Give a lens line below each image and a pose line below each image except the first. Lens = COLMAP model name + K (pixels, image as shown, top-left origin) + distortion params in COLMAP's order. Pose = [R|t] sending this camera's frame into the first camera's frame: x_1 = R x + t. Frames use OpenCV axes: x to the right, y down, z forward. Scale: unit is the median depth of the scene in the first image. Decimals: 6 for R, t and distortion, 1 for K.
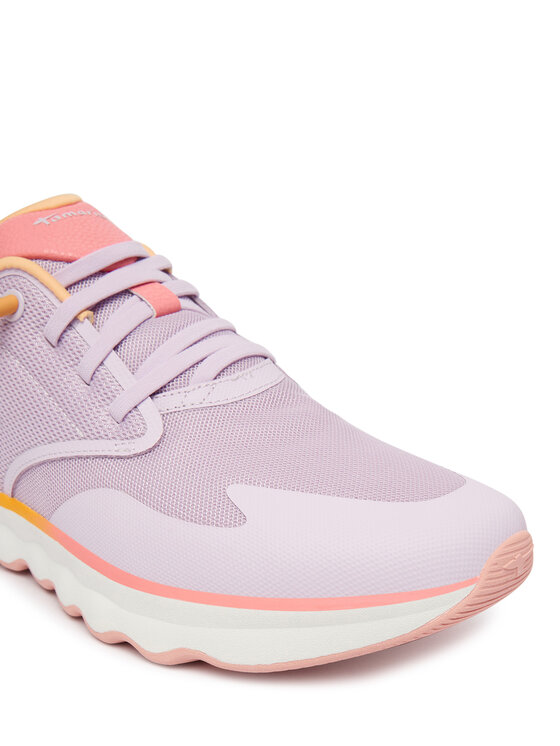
lens RADIAL K [[732.4, 0, 283.5], [0, 732.4, 375.5], [0, 0, 1]] dist [0.137535, 0.000000]
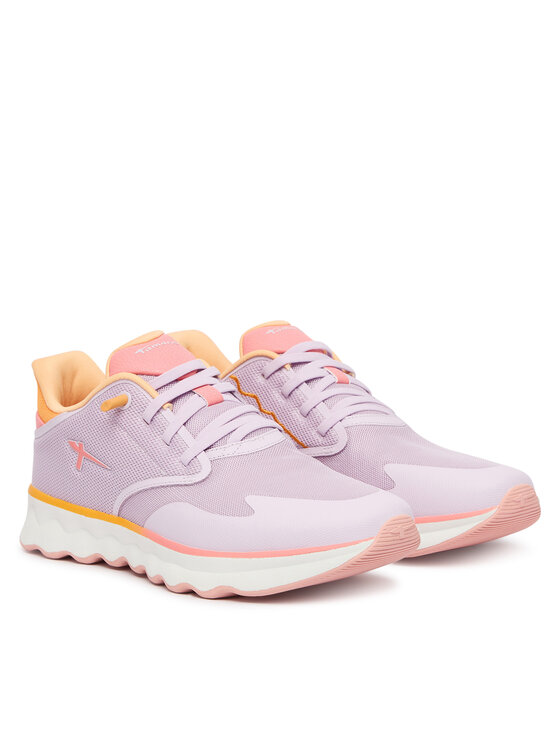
lens RADIAL K [[1954.6, 0, 279.9], [0, 1954.6, 372.6], [0, 0, 1]] dist [0.061111, 0.000000]
pose [[0.996422, 0.004574, -0.084390, 0.372220], [-0.020133, 0.982634, -0.184458, 0.673143], [0.082080, 0.185497, 0.979211, -3.419828]]
